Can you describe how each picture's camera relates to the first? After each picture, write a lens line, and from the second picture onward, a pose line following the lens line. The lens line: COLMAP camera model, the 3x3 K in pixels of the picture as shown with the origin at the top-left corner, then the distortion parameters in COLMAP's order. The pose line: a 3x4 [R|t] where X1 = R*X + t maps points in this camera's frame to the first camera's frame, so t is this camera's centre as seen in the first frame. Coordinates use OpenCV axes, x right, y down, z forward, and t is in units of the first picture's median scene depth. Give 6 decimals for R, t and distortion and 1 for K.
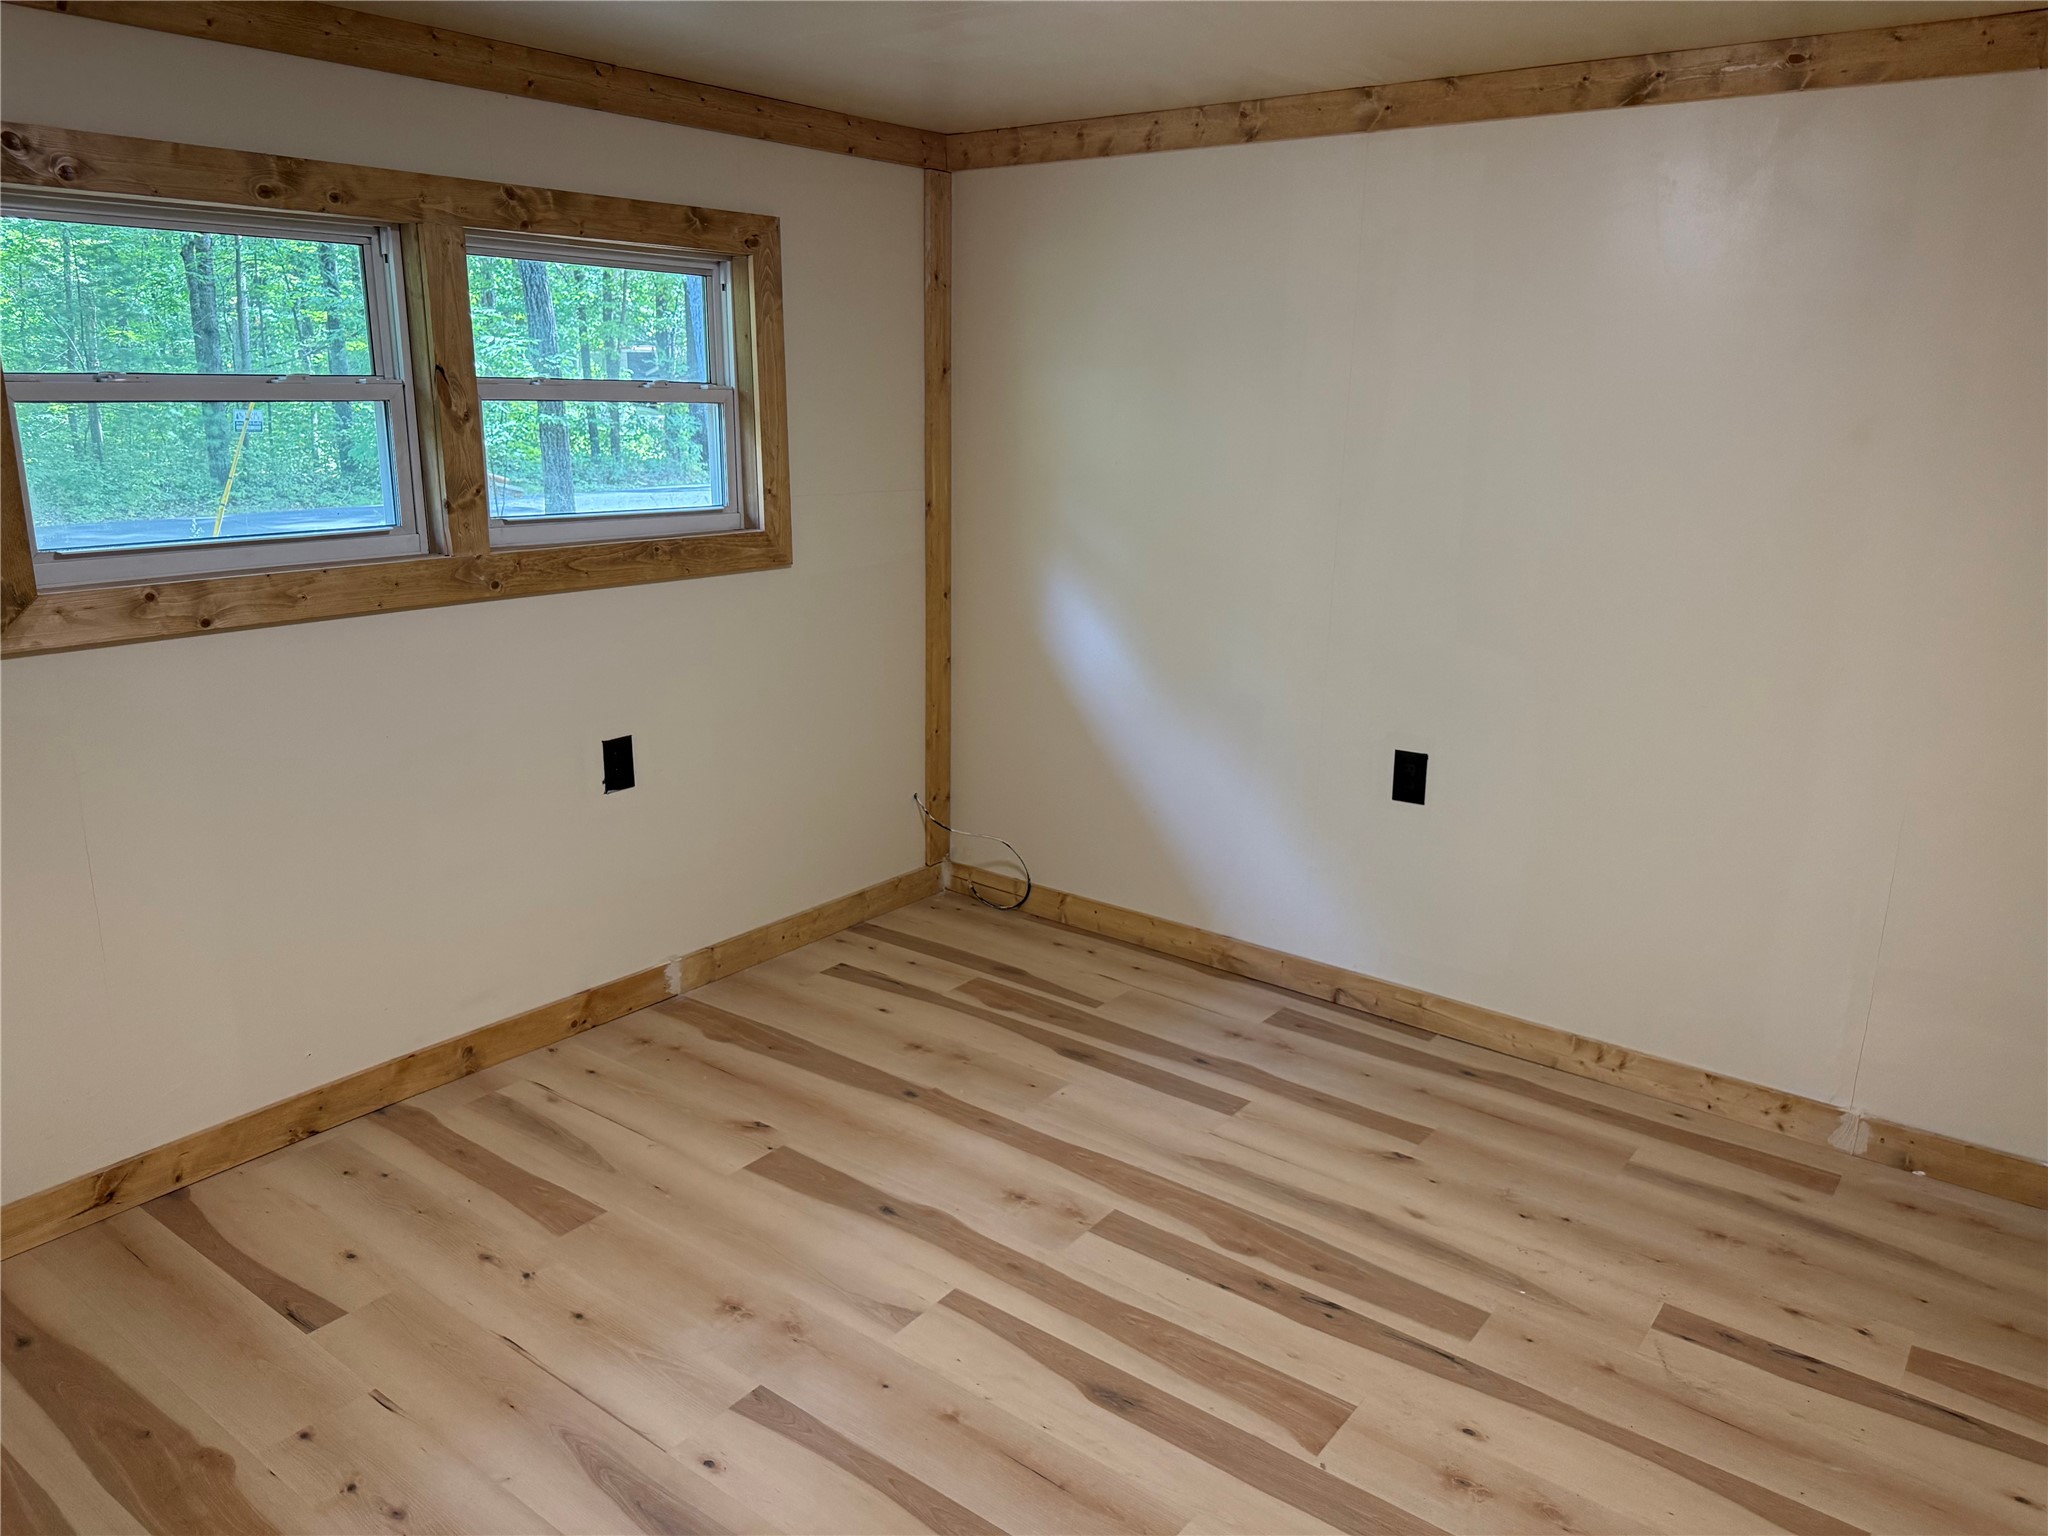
lens RADIAL K [[1437.8, 0, 1036.8], [0, 1437.8, 758.4], [0, 0, 1]] dist [0.049754, -0.046816]
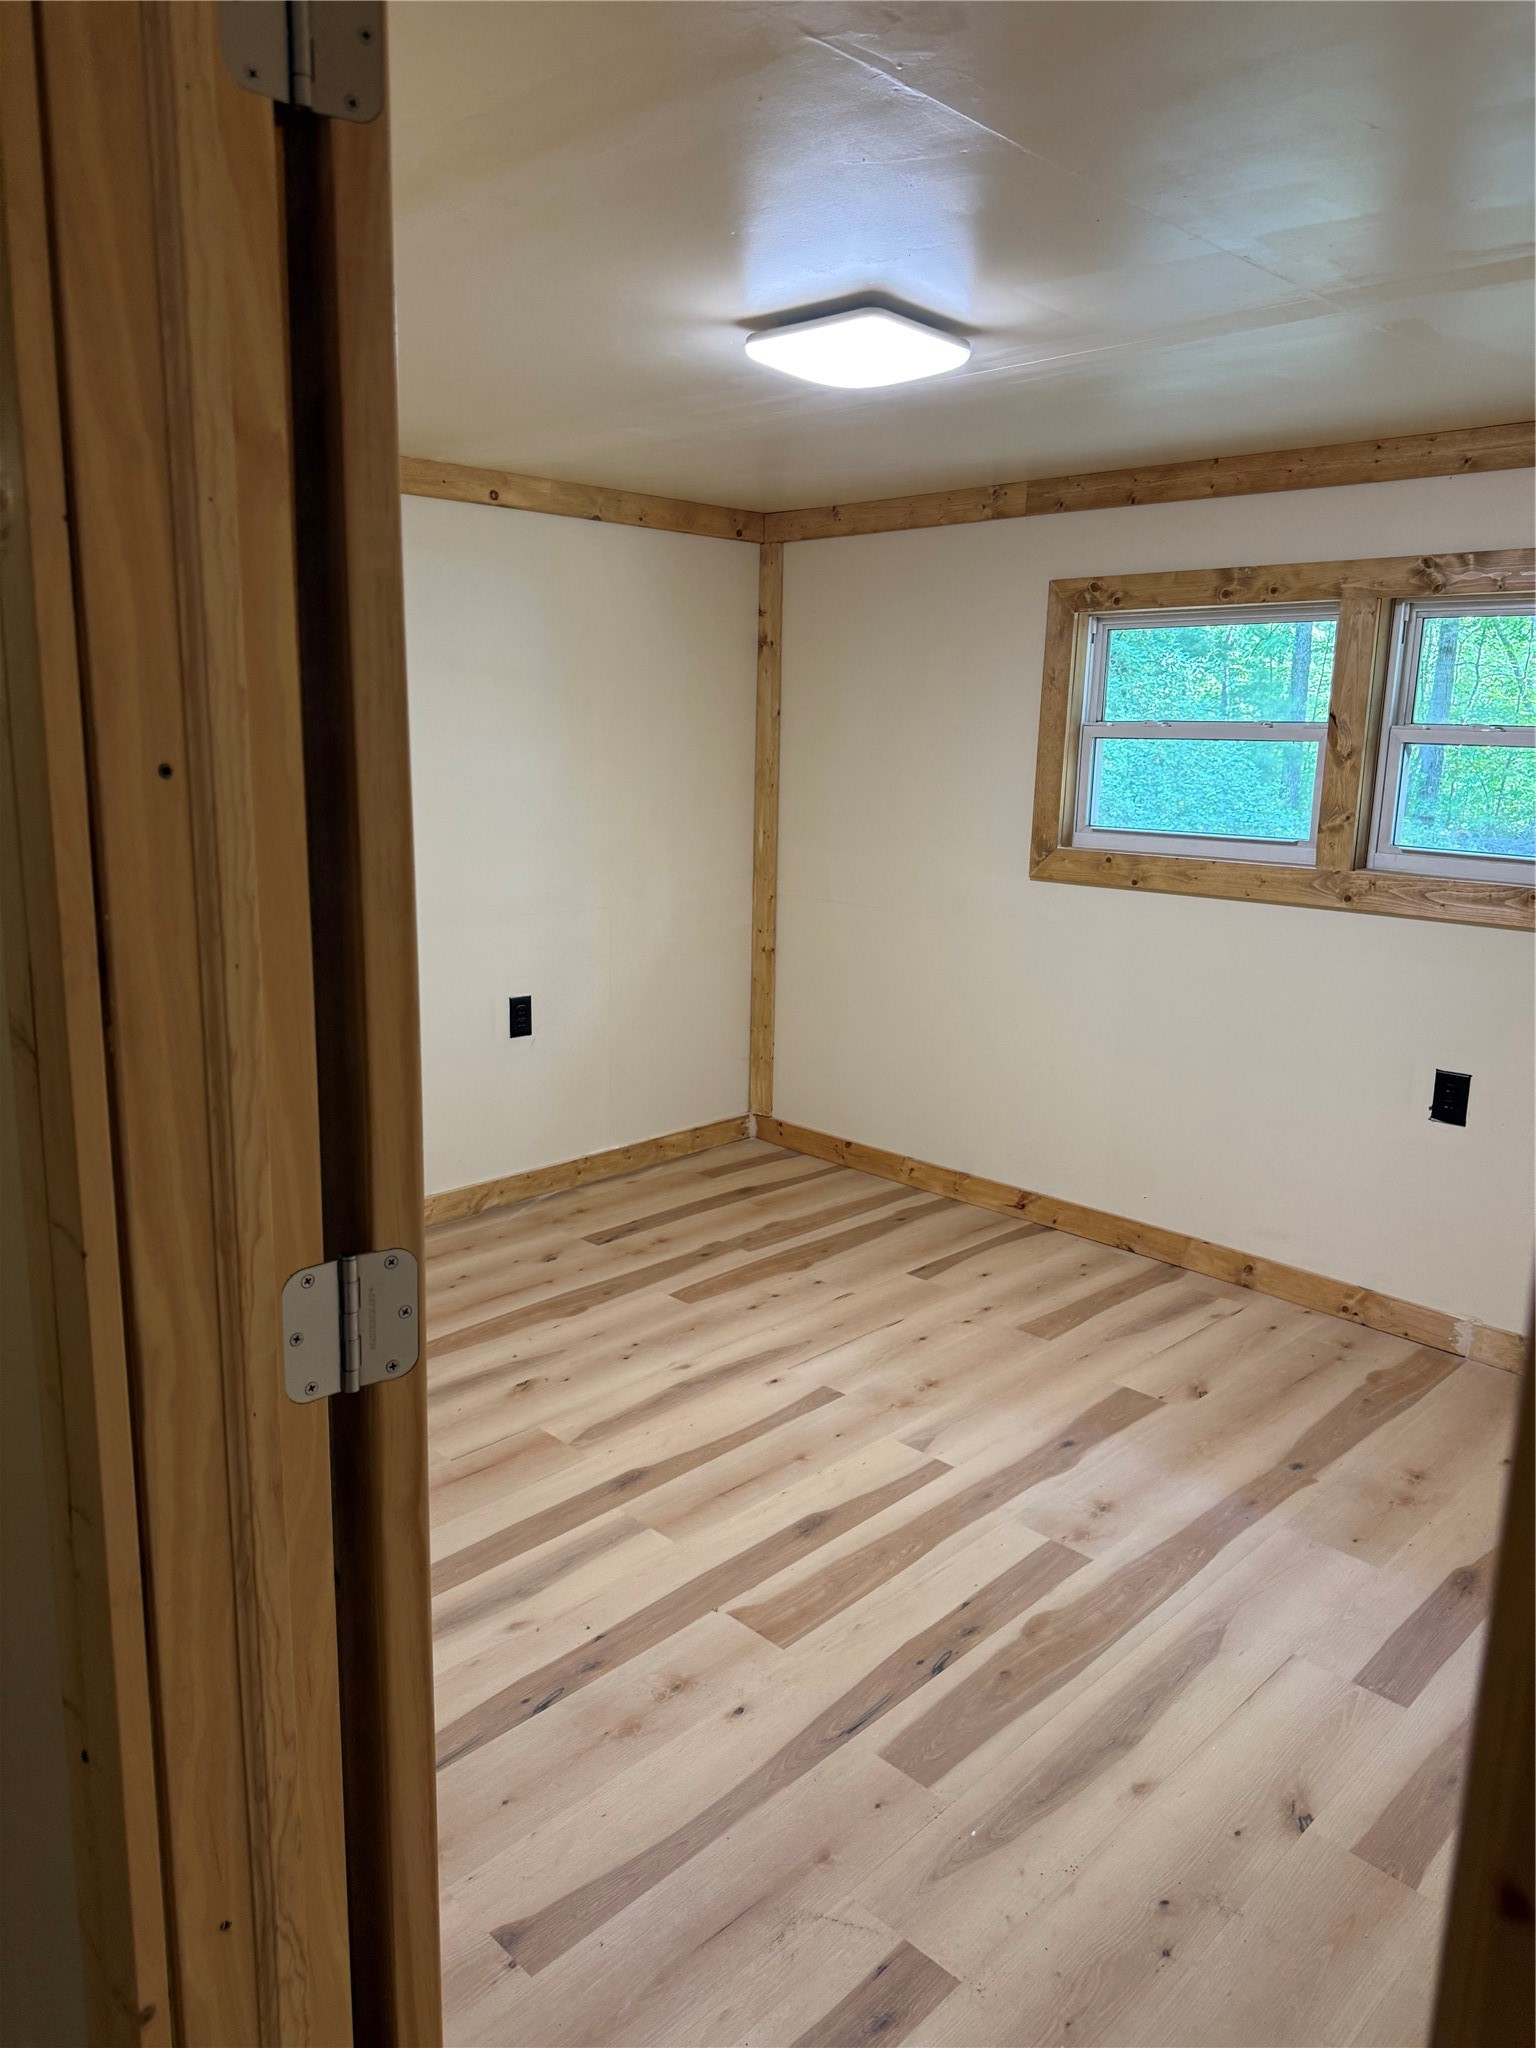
lens RADIAL K [[1437.8, 0, 783.4], [0, 1437.8, 1032.5], [0, 0, 1]] dist [0.049754, -0.046816]
pose [[-0.113888, 0.194912, -0.974186, 0.926140], [-0.274943, 0.936086, 0.219432, -0.166525], [0.954692, 0.292836, -0.053020, 0.732906]]
